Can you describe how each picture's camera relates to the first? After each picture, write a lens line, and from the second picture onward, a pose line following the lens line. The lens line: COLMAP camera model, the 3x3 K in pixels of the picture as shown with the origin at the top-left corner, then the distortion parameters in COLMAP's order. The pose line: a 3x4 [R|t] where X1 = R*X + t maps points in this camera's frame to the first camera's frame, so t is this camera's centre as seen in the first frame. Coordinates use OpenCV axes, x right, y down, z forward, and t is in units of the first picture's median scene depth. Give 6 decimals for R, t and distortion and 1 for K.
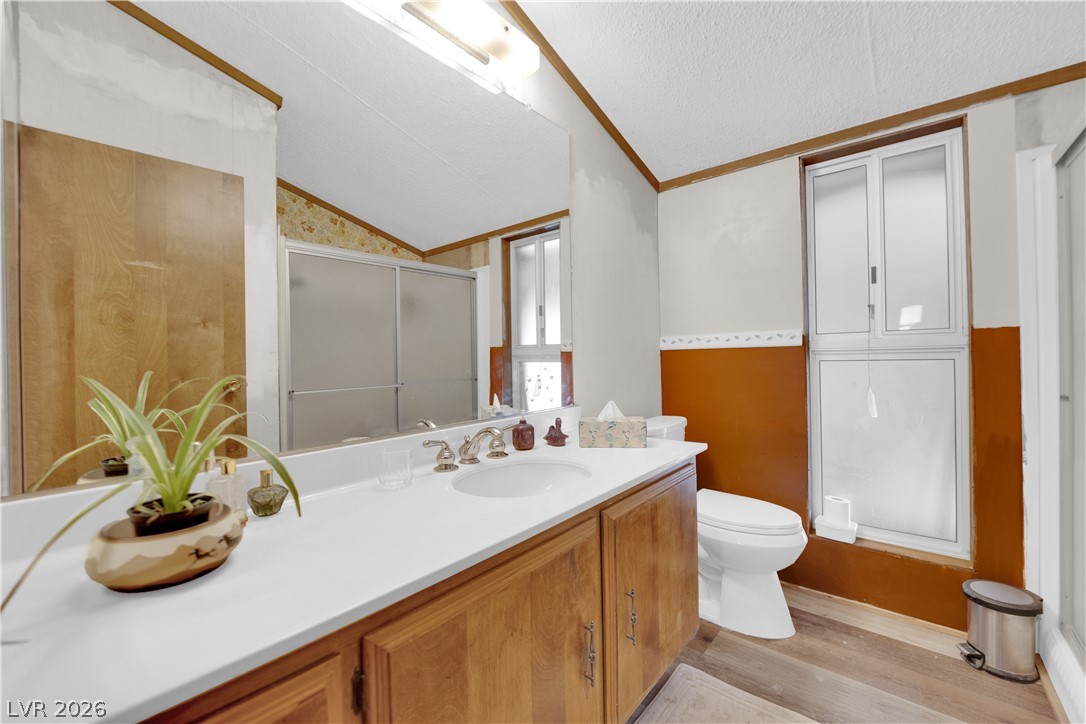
lens RADIAL K [[437.0, 0, 543.9], [0, 437.0, 356.5], [0, 0, 1]] dist [-0.013221, -0.000516]
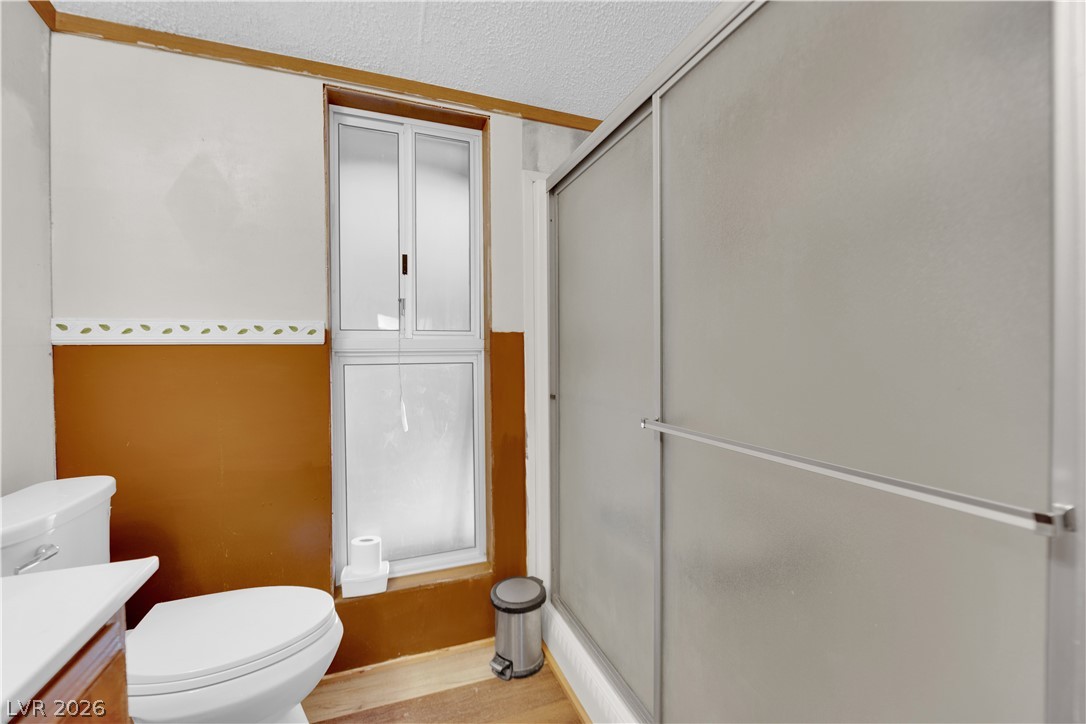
lens RADIAL K [[437.0, 0, 540.4], [0, 437.0, 357.6], [0, 0, 1]] dist [-0.013221, -0.000516]
pose [[0.474760, 0.005757, 0.880096, 0.143883], [-0.005747, 0.999978, -0.003441, -0.002328], [-0.880097, -0.003424, 0.474782, 0.389207]]
